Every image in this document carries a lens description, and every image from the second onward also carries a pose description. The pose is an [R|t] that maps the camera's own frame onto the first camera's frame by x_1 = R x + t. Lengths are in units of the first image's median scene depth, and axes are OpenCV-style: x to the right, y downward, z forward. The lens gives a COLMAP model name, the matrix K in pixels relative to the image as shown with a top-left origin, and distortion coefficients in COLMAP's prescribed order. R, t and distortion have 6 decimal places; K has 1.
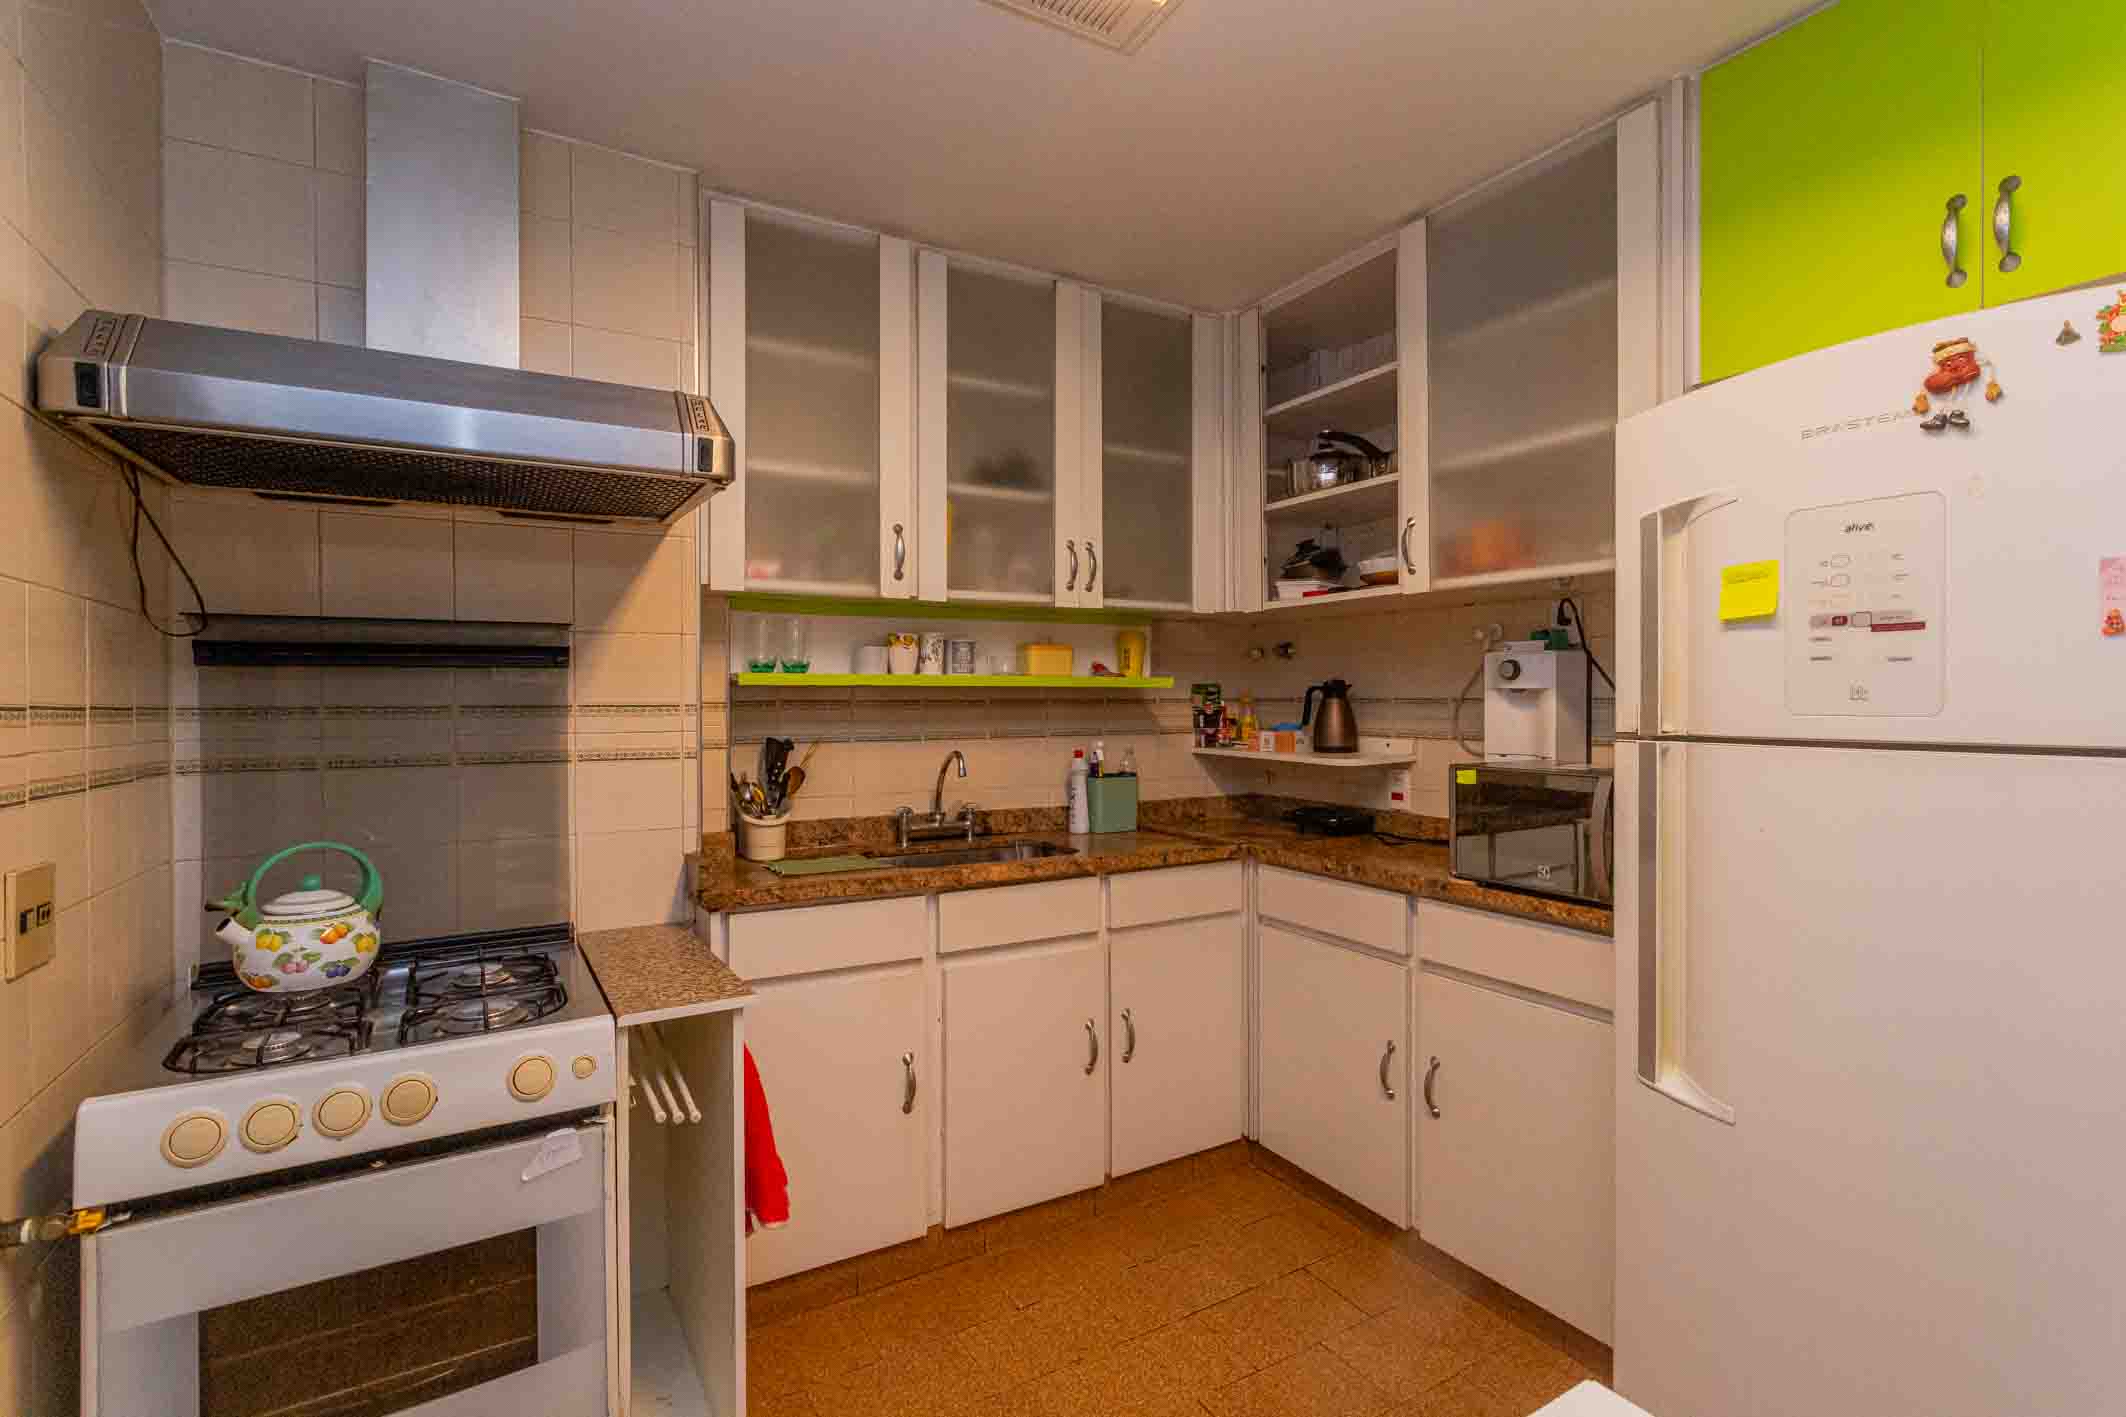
lens RADIAL K [[997.2, 0, 1063.0], [0, 997.2, 708.5], [0, 0, 1]] dist [0.001045, 0.000012]
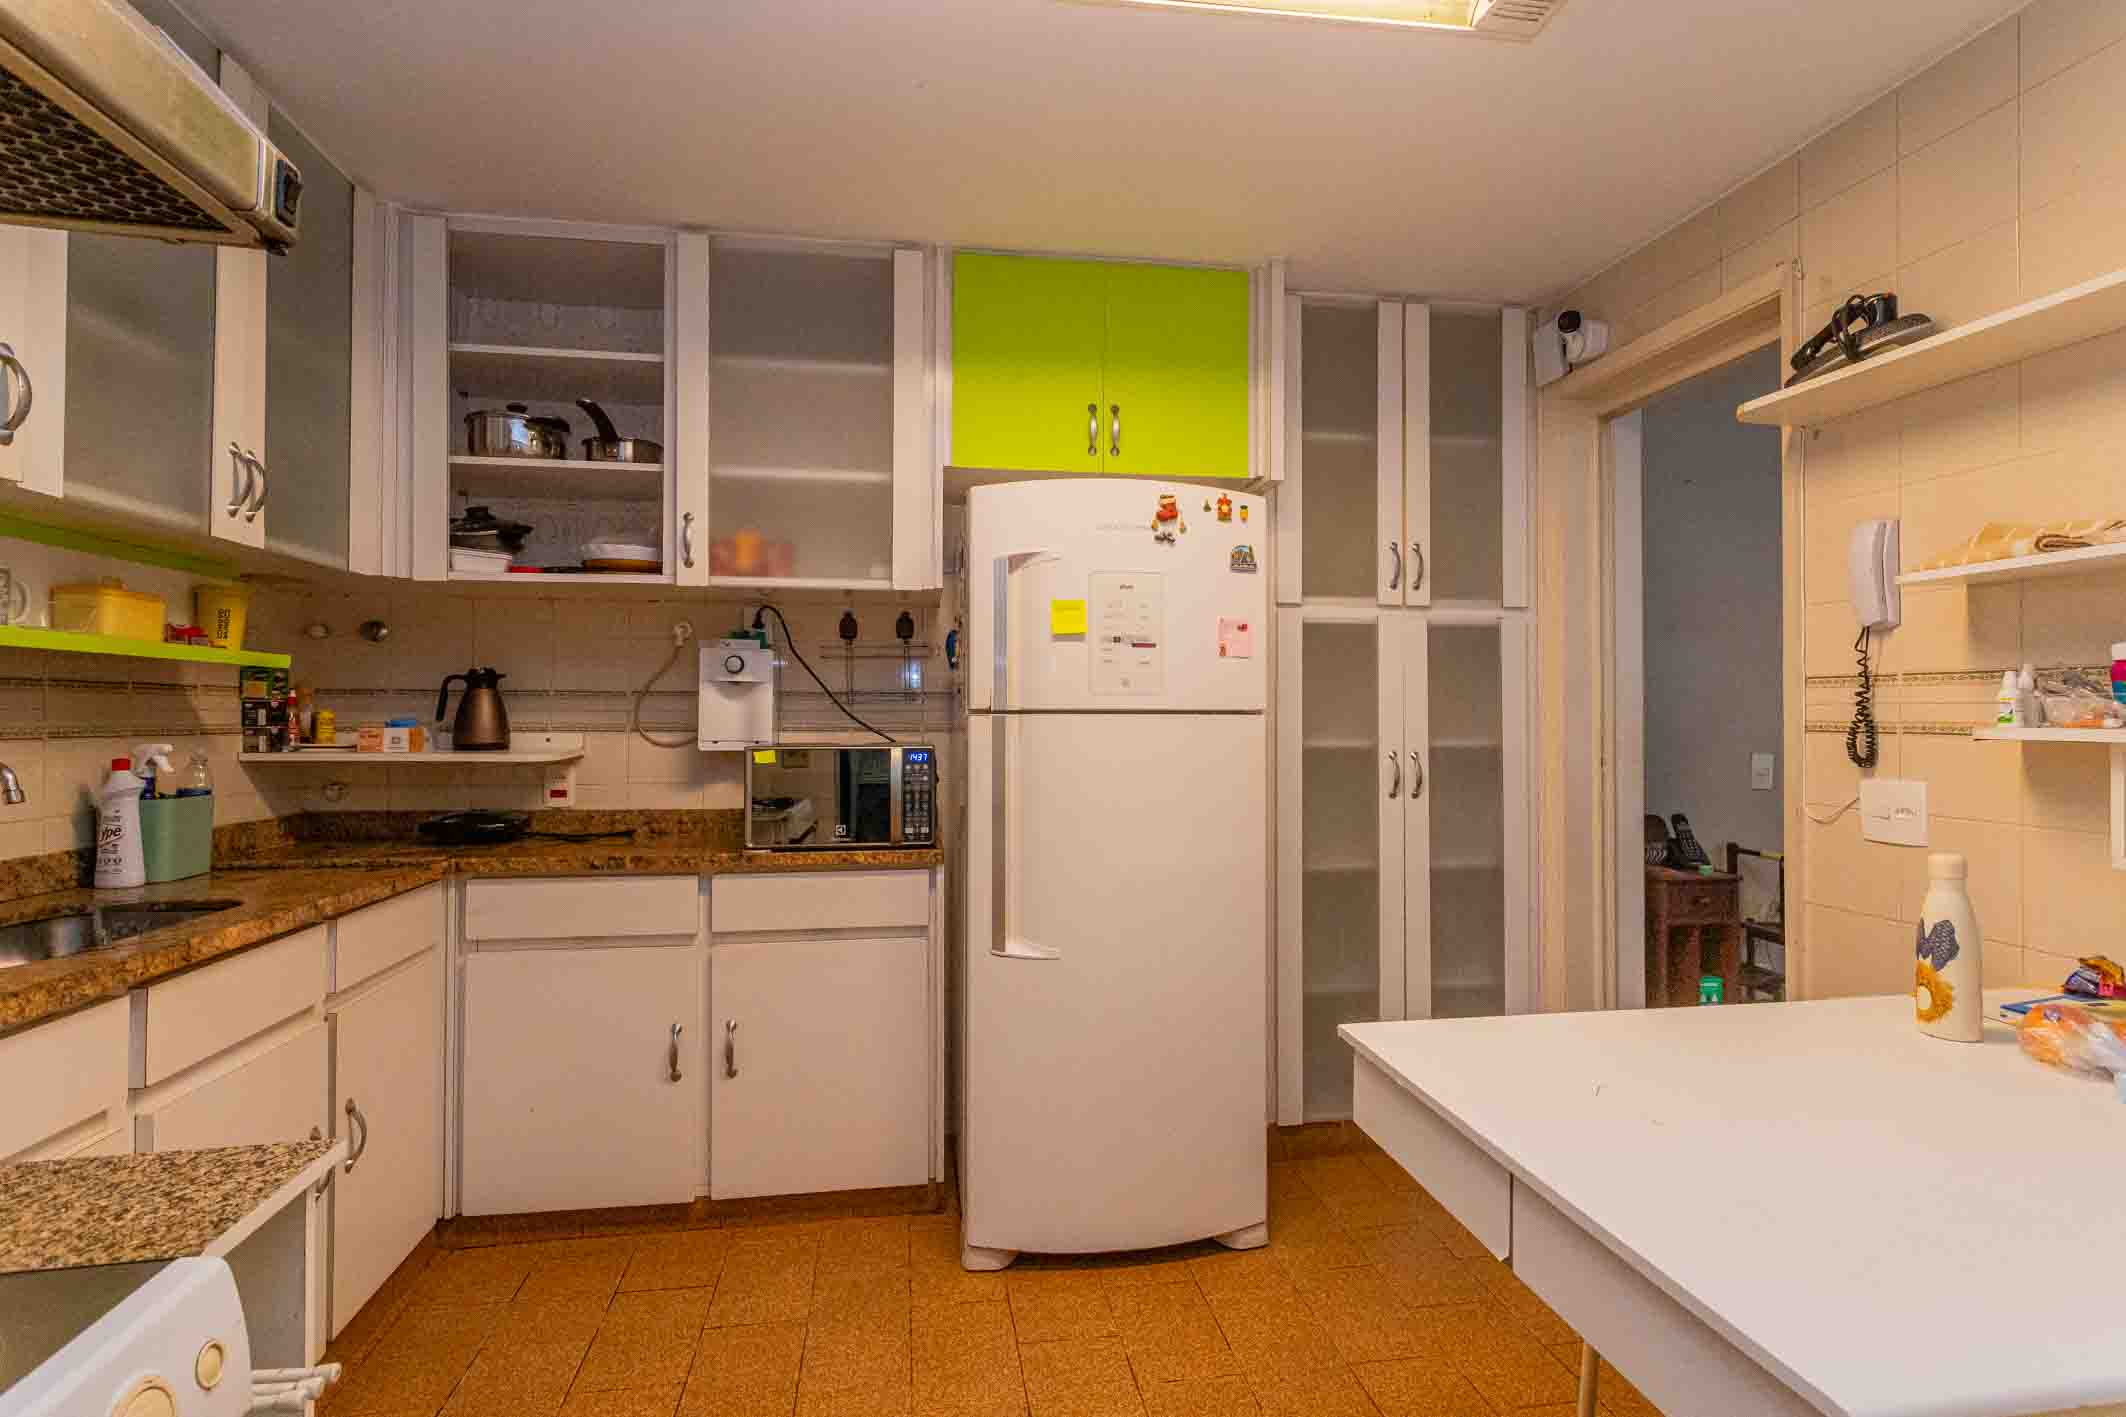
lens RADIAL K [[997.2, 0, 1063.0], [0, 997.2, 708.5], [0, 0, 1]] dist [0.001045, 0.000012]
pose [[0.361524, 0.009919, 0.932310, -0.426037], [0.007237, 0.999883, -0.013444, 0.026235], [-0.932335, 0.011607, 0.361410, 0.233588]]
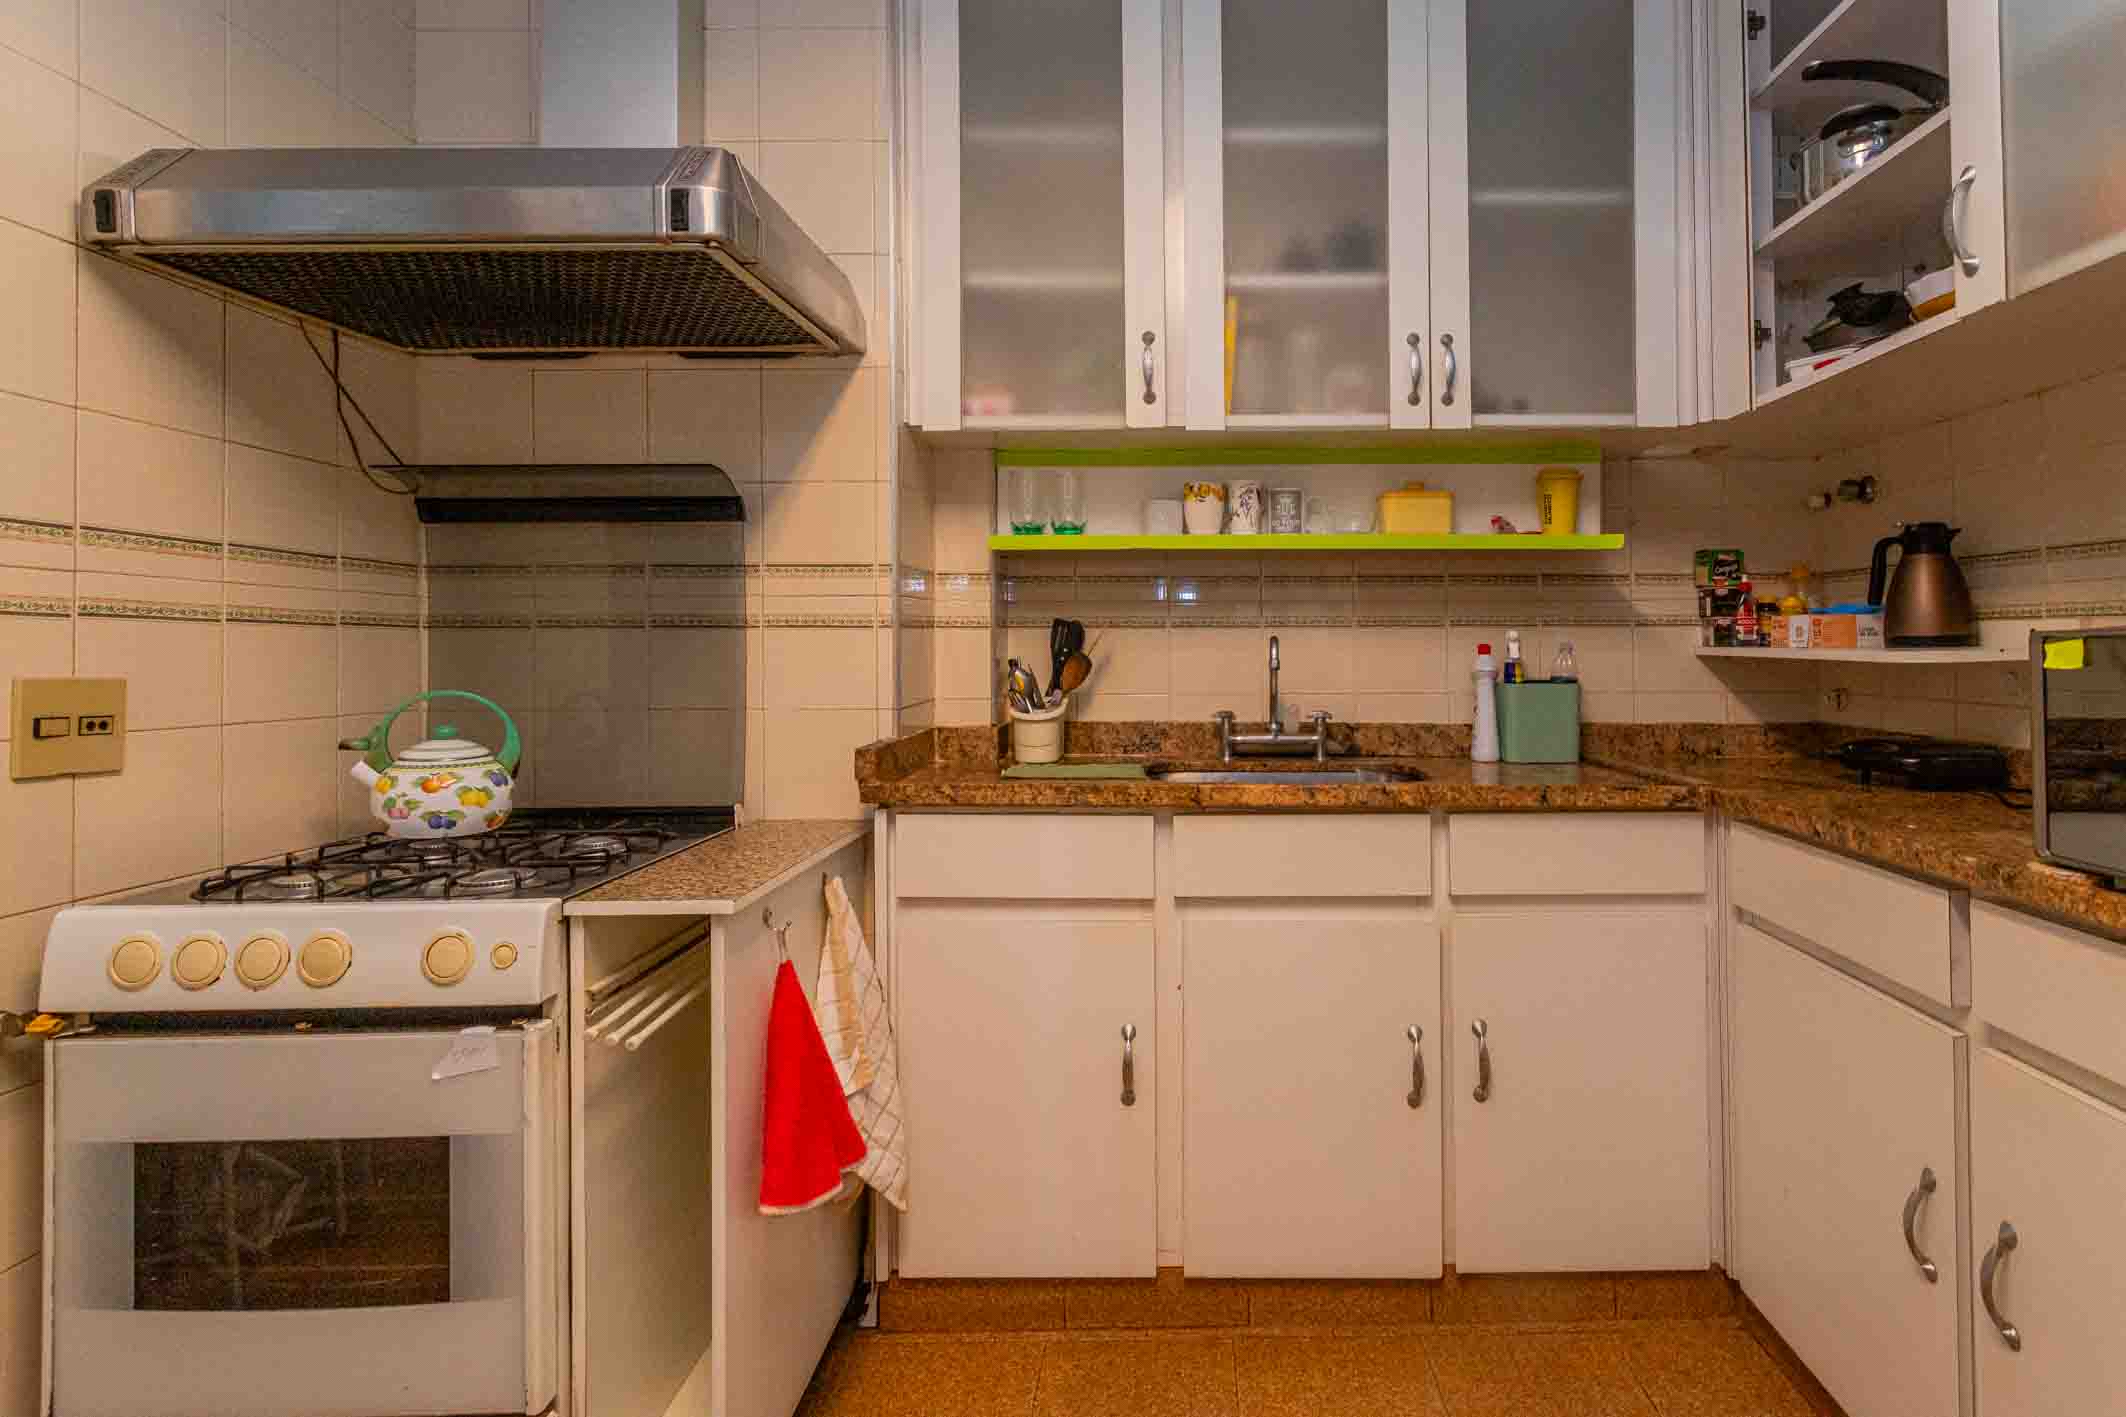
lens RADIAL K [[1061.4, 0, 1172.7], [0, 1061.4, 635.2], [0, 0, 1]] dist [-0.000368, 0.000469]
pose [[0.862997, -0.004635, -0.505188, 0.239388], [-0.004515, 0.999847, -0.016886, 0.057394], [0.505189, 0.016853, 0.862844, 0.279666]]
